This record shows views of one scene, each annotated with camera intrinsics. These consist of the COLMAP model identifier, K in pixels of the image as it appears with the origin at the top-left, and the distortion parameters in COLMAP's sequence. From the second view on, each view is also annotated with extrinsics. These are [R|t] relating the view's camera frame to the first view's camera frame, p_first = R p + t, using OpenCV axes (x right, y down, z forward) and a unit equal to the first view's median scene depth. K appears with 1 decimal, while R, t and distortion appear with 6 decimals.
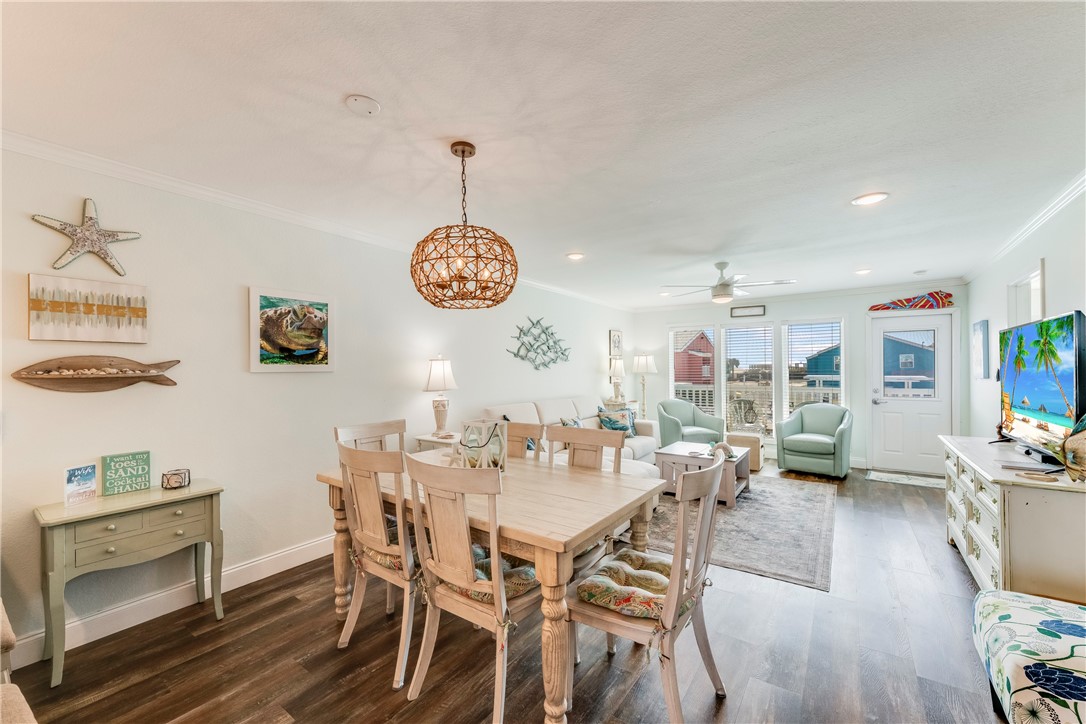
lens RADIAL K [[426.1, 0, 541.1], [0, 426.1, 369.5], [0, 0, 1]] dist [-0.000142, -0.000051]
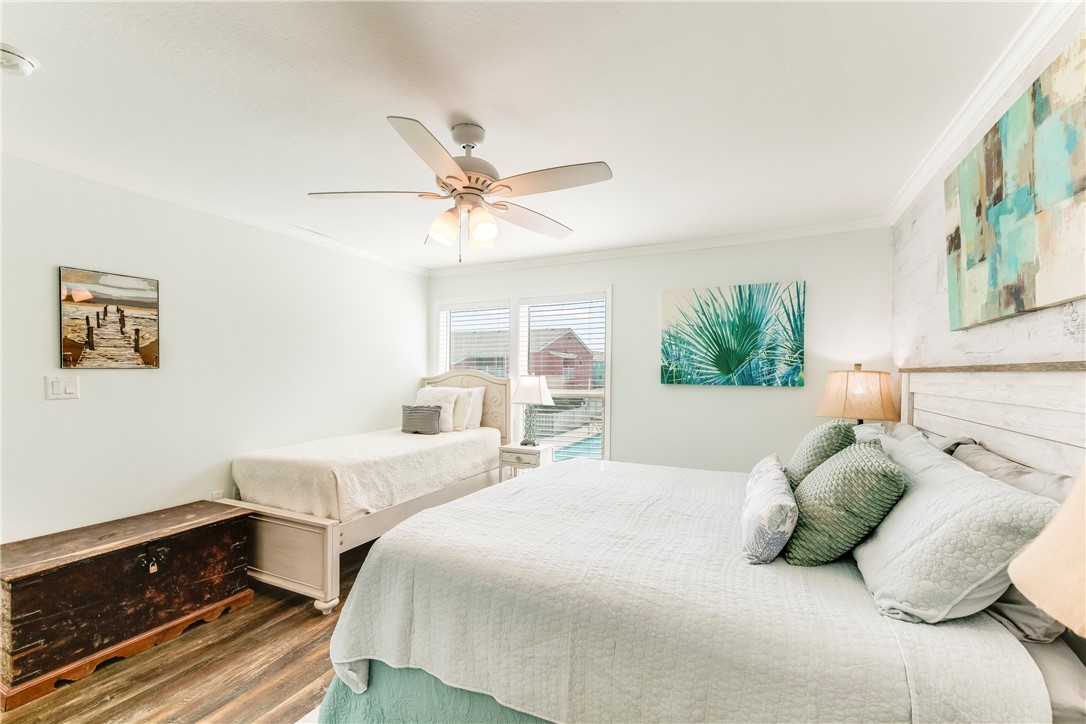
lens RADIAL K [[457.7, 0, 546.4], [0, 457.7, 374.1], [0, 0, 1]] dist [0.000520, 0.000077]
pose [[0.983540, 0.011804, 0.180306, 1.542032], [-0.013559, 0.999872, 0.008503, -0.016349], [-0.180182, -0.010808, 0.983574, 0.311913]]
